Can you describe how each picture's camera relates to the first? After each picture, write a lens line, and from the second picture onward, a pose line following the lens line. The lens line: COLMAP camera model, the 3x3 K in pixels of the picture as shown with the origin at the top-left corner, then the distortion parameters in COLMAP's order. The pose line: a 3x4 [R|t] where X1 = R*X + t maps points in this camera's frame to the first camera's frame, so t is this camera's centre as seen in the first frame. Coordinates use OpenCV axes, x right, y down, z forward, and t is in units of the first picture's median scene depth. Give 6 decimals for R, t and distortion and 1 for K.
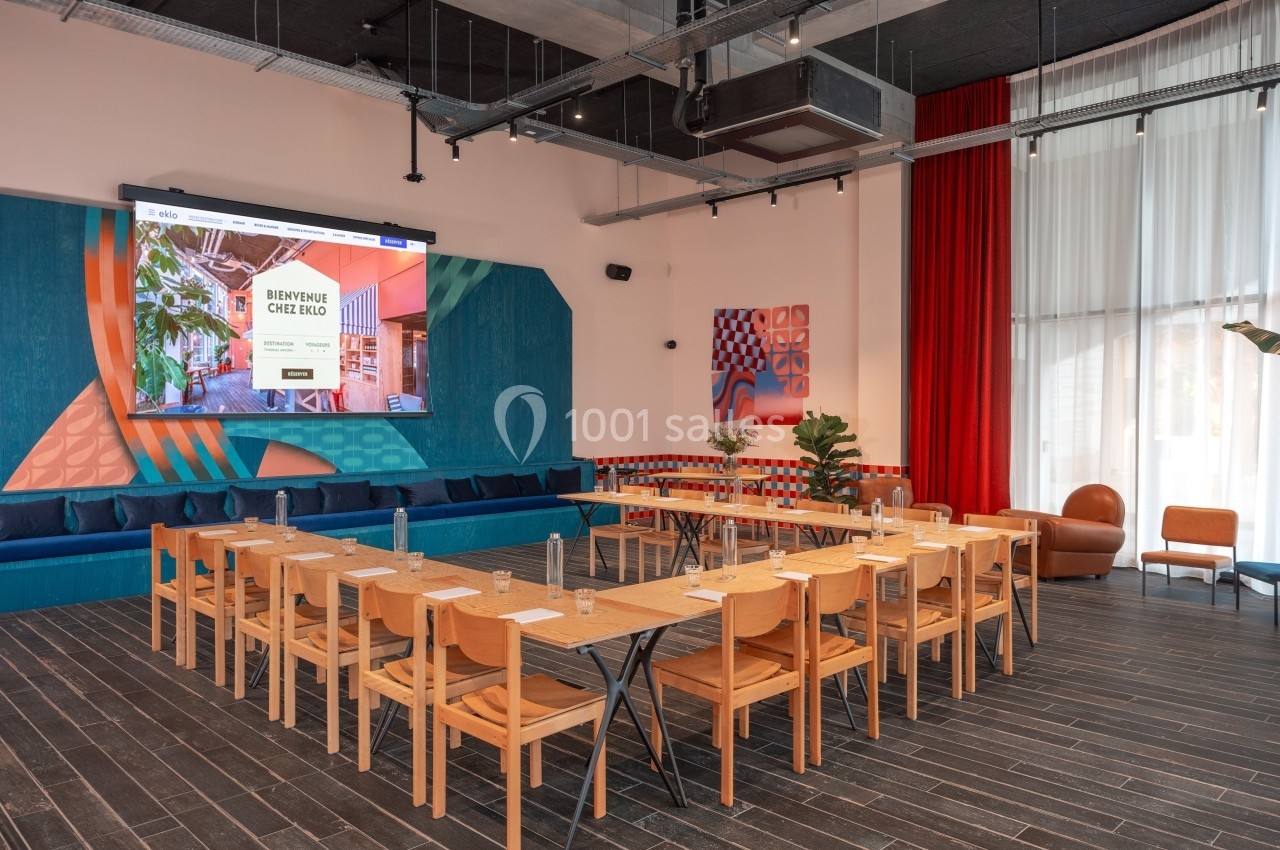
lens RADIAL K [[912.2, 0, 637.1], [0, 912.2, 421.3], [0, 0, 1]] dist [-0.004920, 0.002355]
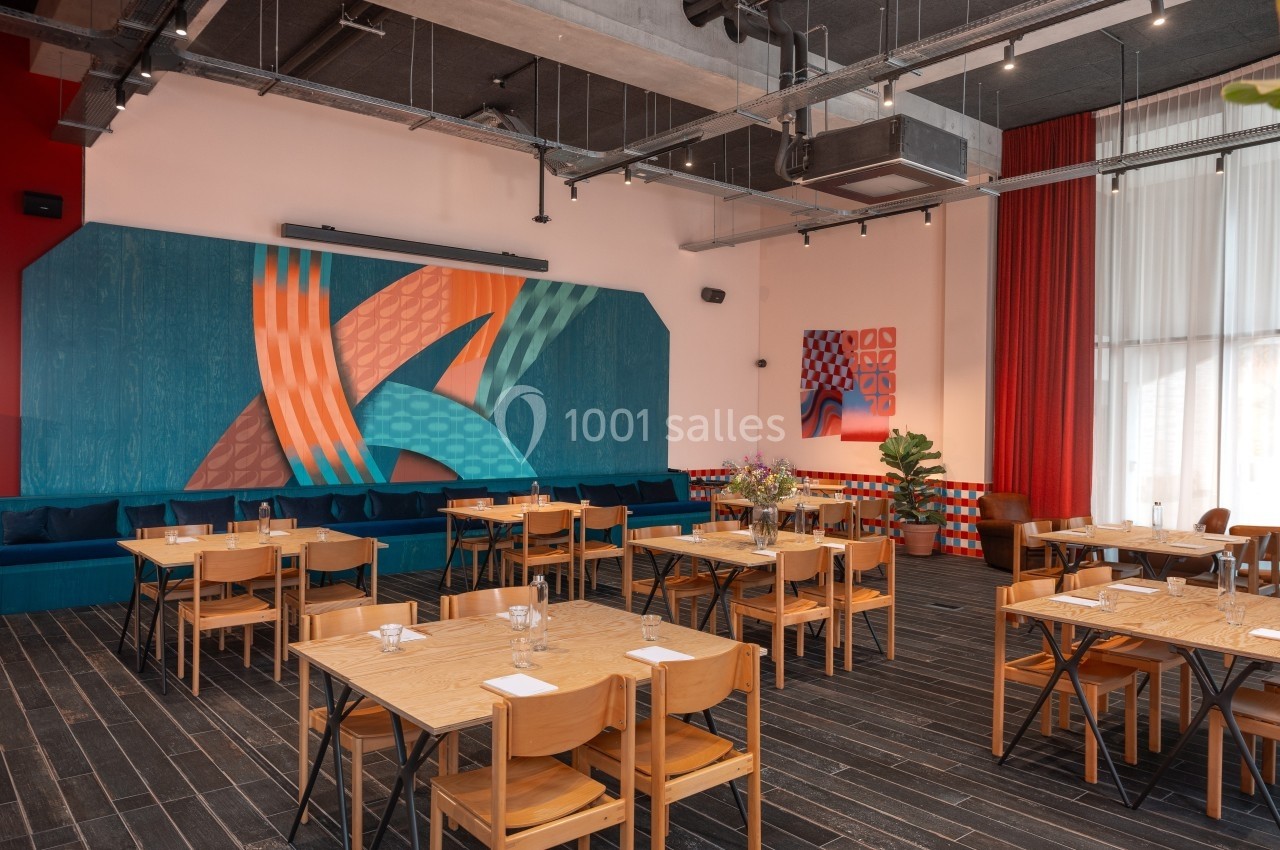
lens RADIAL K [[912.2, 0, 635.9], [0, 912.2, 420.1], [0, 0, 1]] dist [-0.004920, 0.002355]
pose [[0.996066, 0.013234, -0.087621, -0.019497], [-0.014373, 0.999820, -0.012378, -0.005047], [0.087442, 0.013589, 0.996077, -0.082133]]
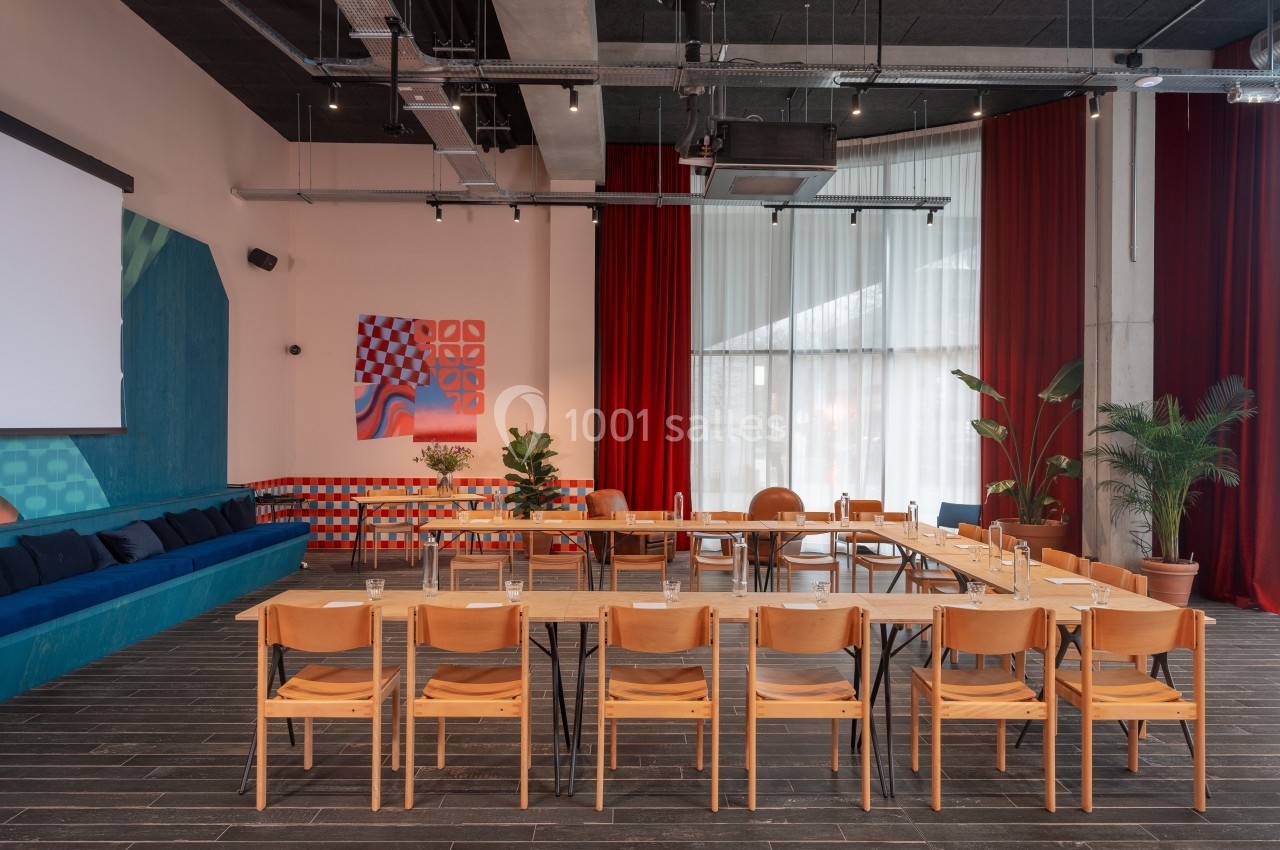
lens RADIAL K [[912.2, 0, 645.1], [0, 912.2, 407.5], [0, 0, 1]] dist [-0.004920, 0.002355]
pose [[0.698570, 0.021186, 0.715228, -0.485763], [0.000675, 0.999542, -0.030267, -0.004126], [-0.715541, 0.021626, 0.698235, 0.225101]]
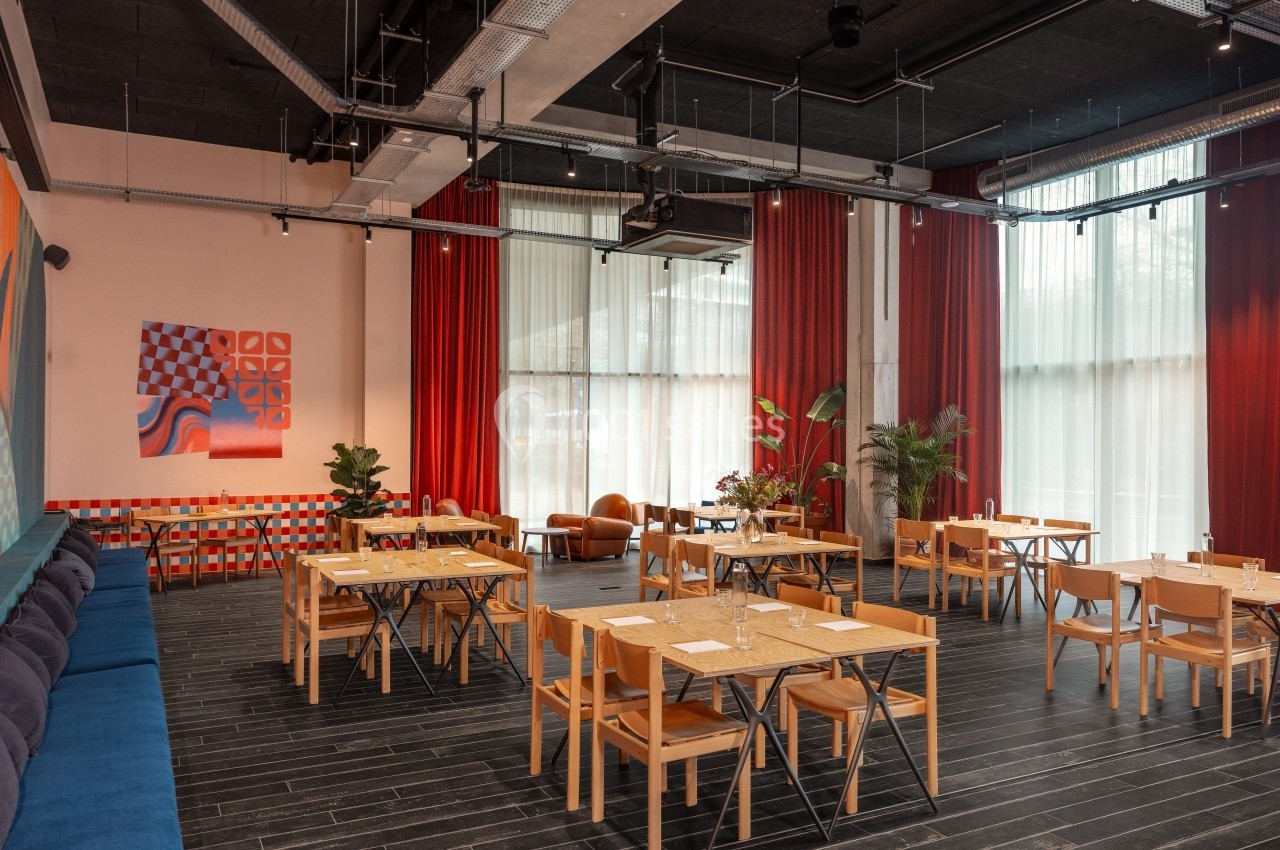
lens RADIAL K [[912.2, 0, 646.9], [0, 912.2, 395.3], [0, 0, 1]] dist [-0.004920, 0.002355]
pose [[0.308678, 0.045818, 0.950062, -0.749873], [0.010297, 0.998620, -0.051505, -0.010567], [-0.951111, 0.025681, 0.307780, 0.417683]]
